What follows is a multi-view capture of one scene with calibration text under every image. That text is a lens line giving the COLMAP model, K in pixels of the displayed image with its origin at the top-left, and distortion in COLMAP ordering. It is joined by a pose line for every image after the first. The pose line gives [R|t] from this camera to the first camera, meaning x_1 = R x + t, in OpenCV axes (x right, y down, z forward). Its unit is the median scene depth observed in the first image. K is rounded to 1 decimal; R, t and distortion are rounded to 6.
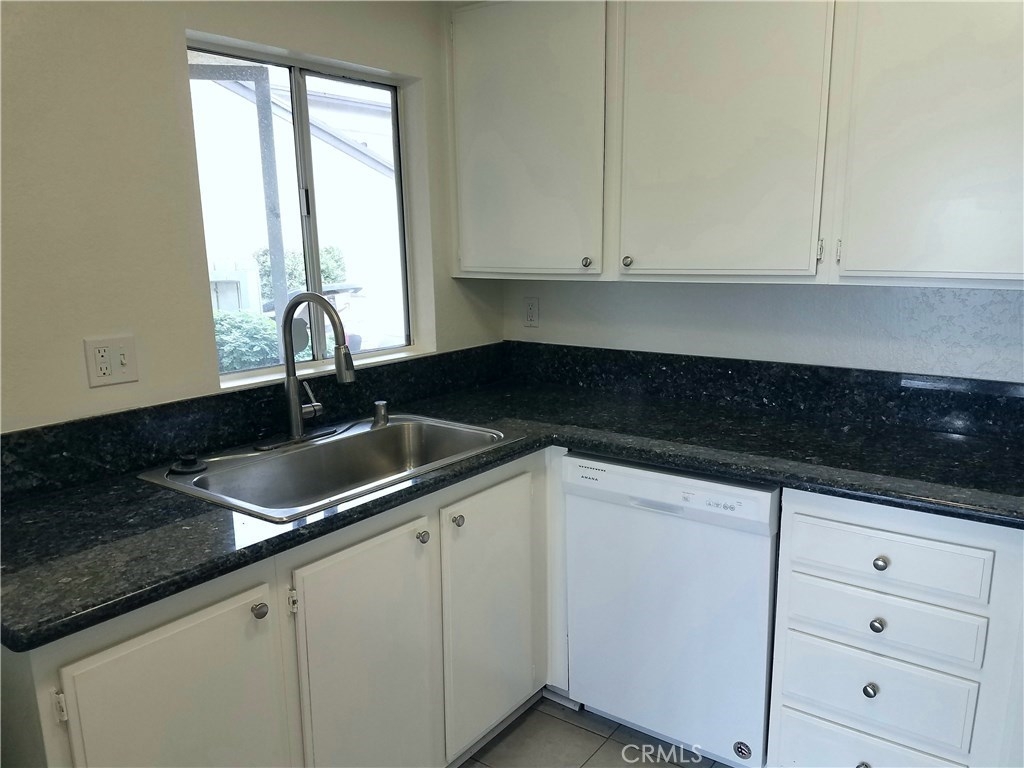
lens RADIAL K [[790.1, 0, 499.4], [0, 790.1, 398.6], [0, 0, 1]] dist [0.099893, -0.074633]
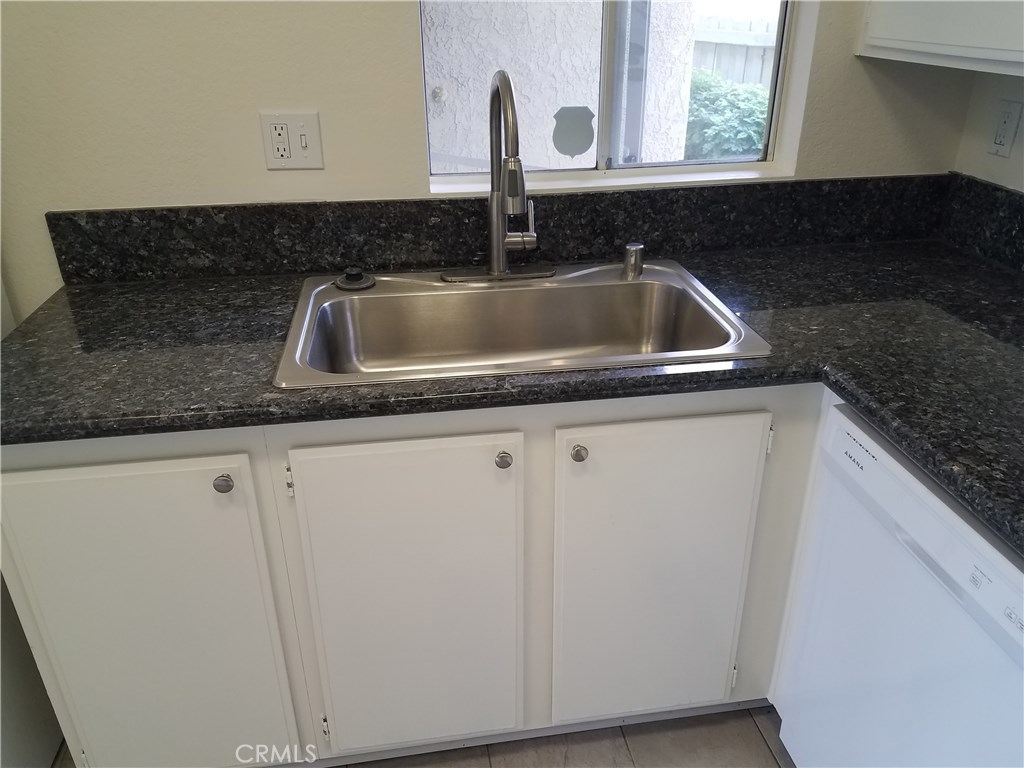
lens RADIAL K [[790.1, 0, 517.5], [0, 790.1, 402.2], [0, 0, 1]] dist [0.099893, -0.074633]
pose [[0.720112, 0.322691, -0.614256, 0.284715], [-0.143325, 0.935361, 0.323354, -0.088275], [0.678894, -0.144813, 0.719814, 0.448620]]
